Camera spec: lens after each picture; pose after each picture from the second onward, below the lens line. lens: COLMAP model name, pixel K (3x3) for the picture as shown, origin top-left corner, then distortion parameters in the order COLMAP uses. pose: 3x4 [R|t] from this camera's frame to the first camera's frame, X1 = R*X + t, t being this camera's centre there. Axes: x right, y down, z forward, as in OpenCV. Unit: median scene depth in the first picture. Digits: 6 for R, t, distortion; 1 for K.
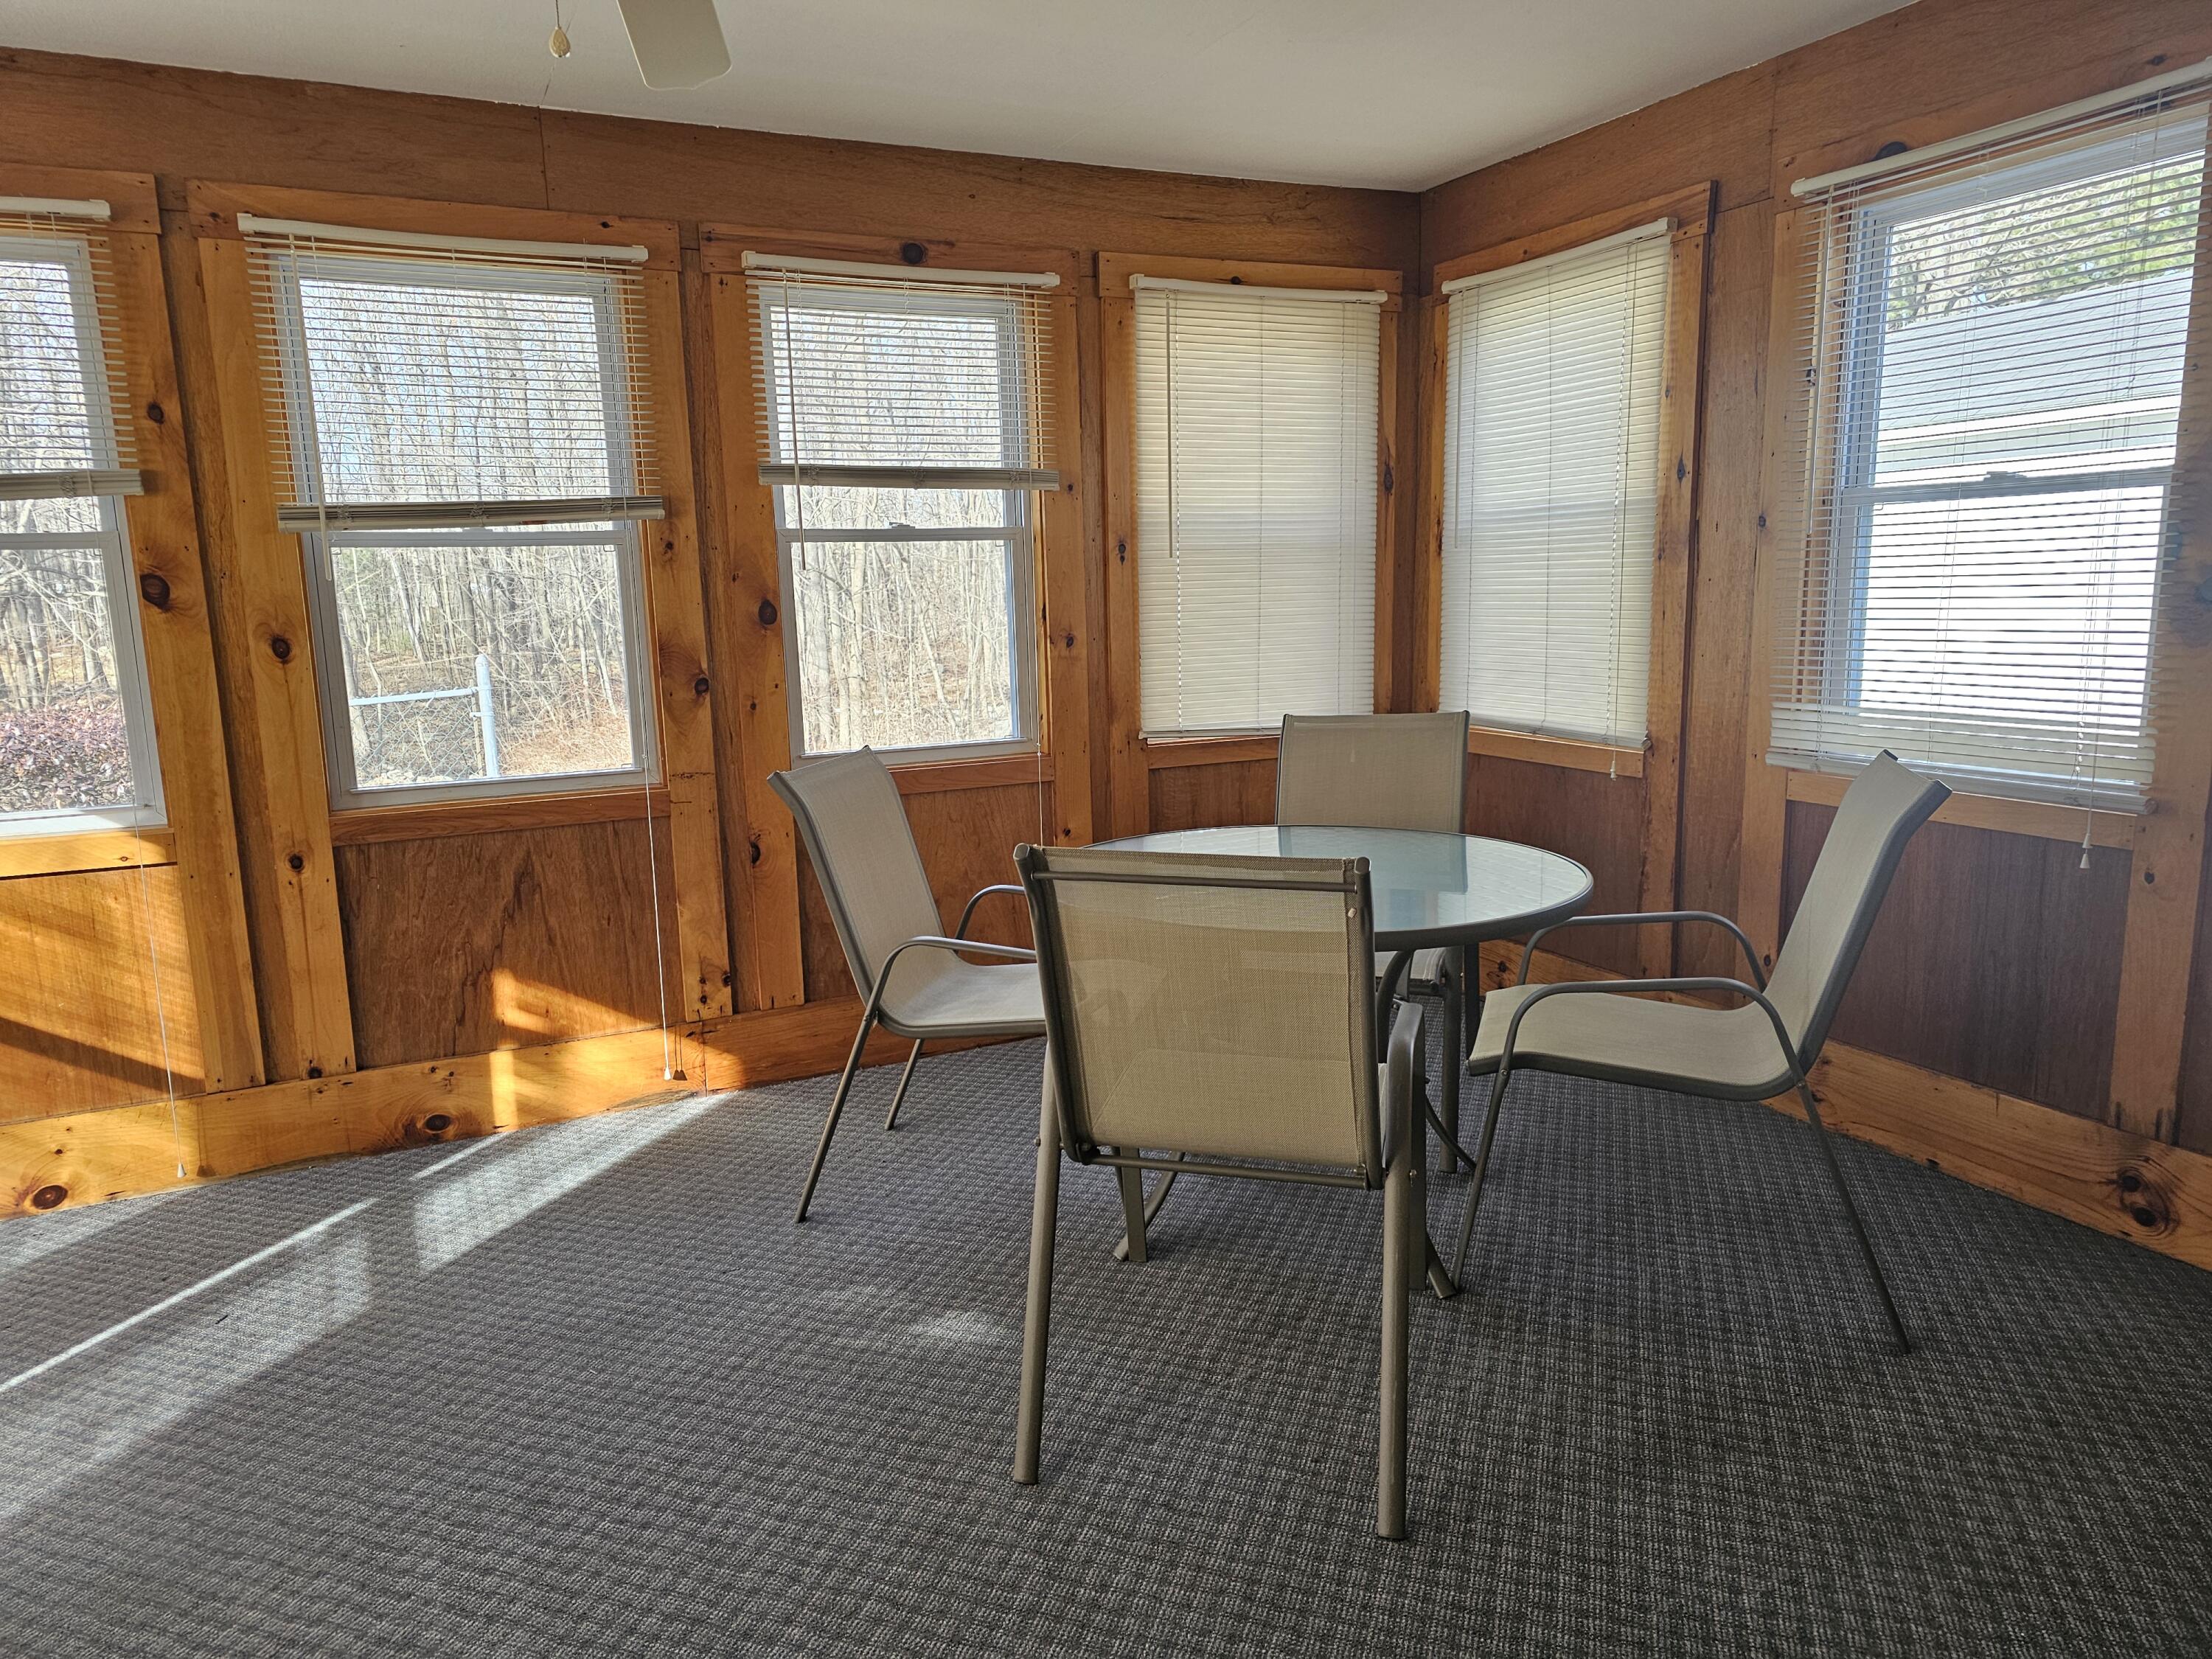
lens RADIAL K [[1485.5, 0, 1094.4], [0, 1485.5, 818.4], [0, 0, 1]] dist [0.054725, -0.035138]
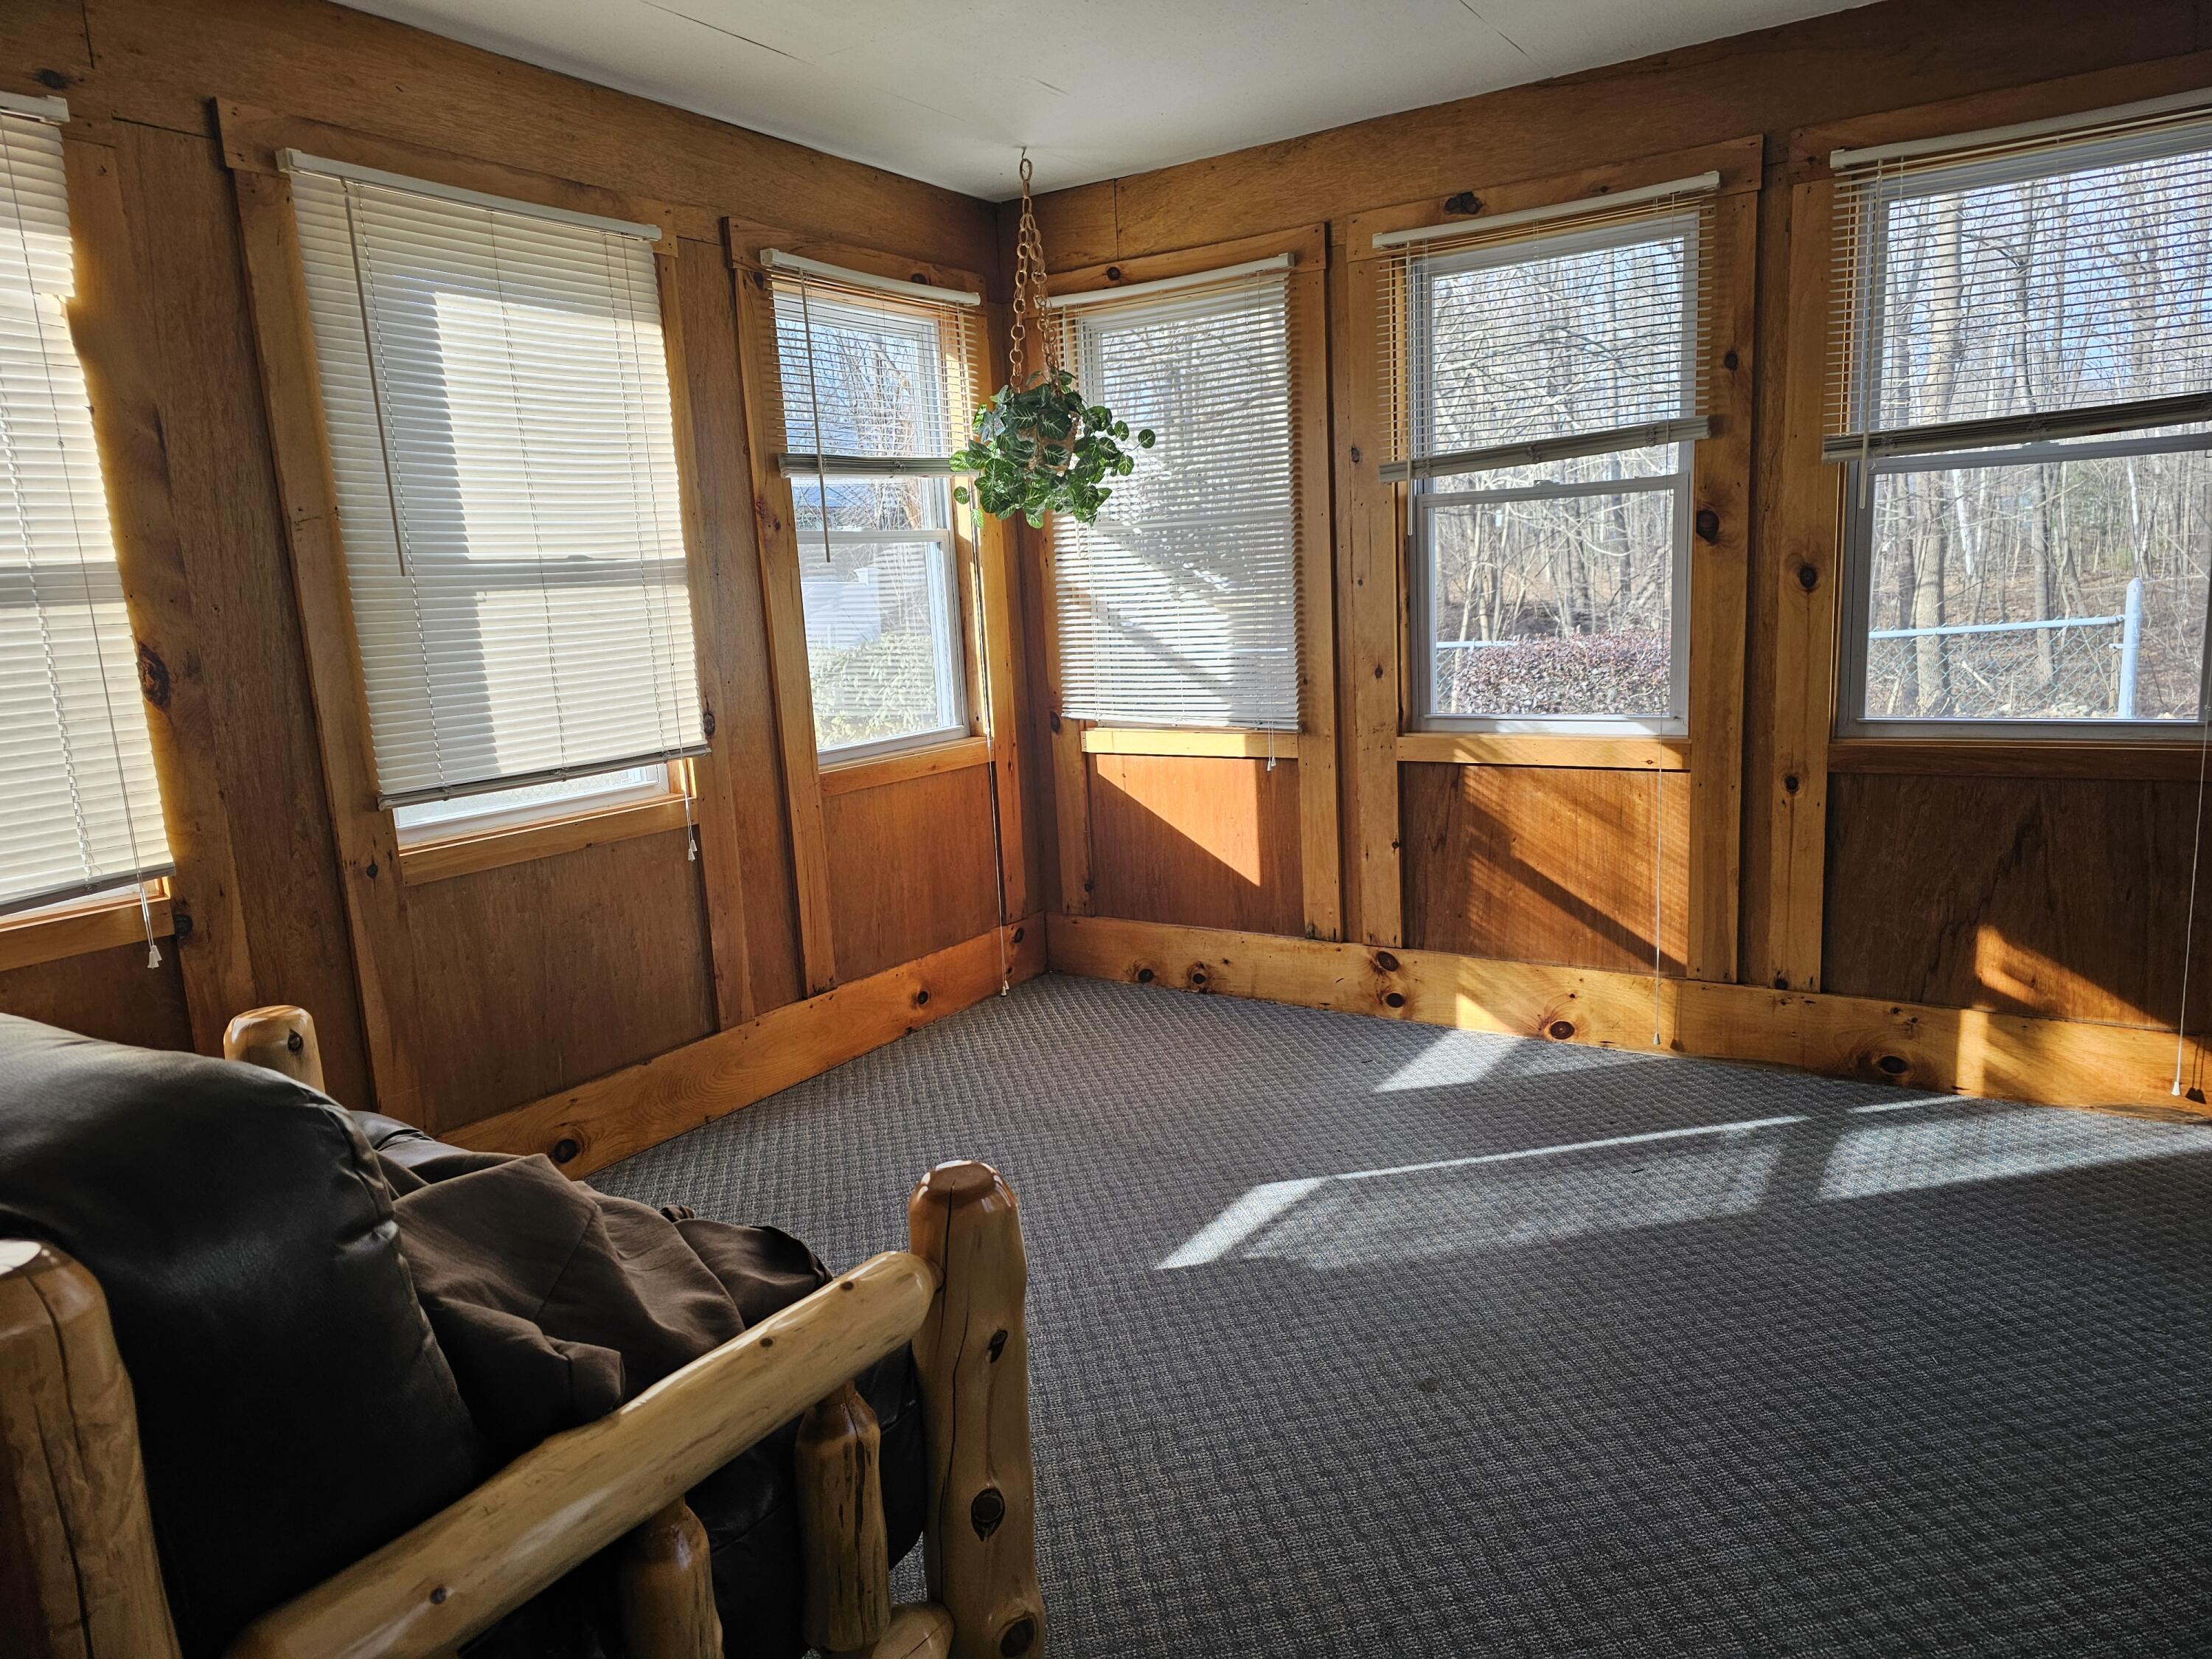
lens RADIAL K [[1485.5, 0, 1097.1], [0, 1485.5, 827.3], [0, 0, 1]] dist [0.054725, -0.035138]
pose [[0.515764, 0.147127, -0.844003, 0.109410], [-0.098574, 0.988792, 0.112129, -0.010229], [0.851041, 0.025365, 0.524486, 0.043523]]
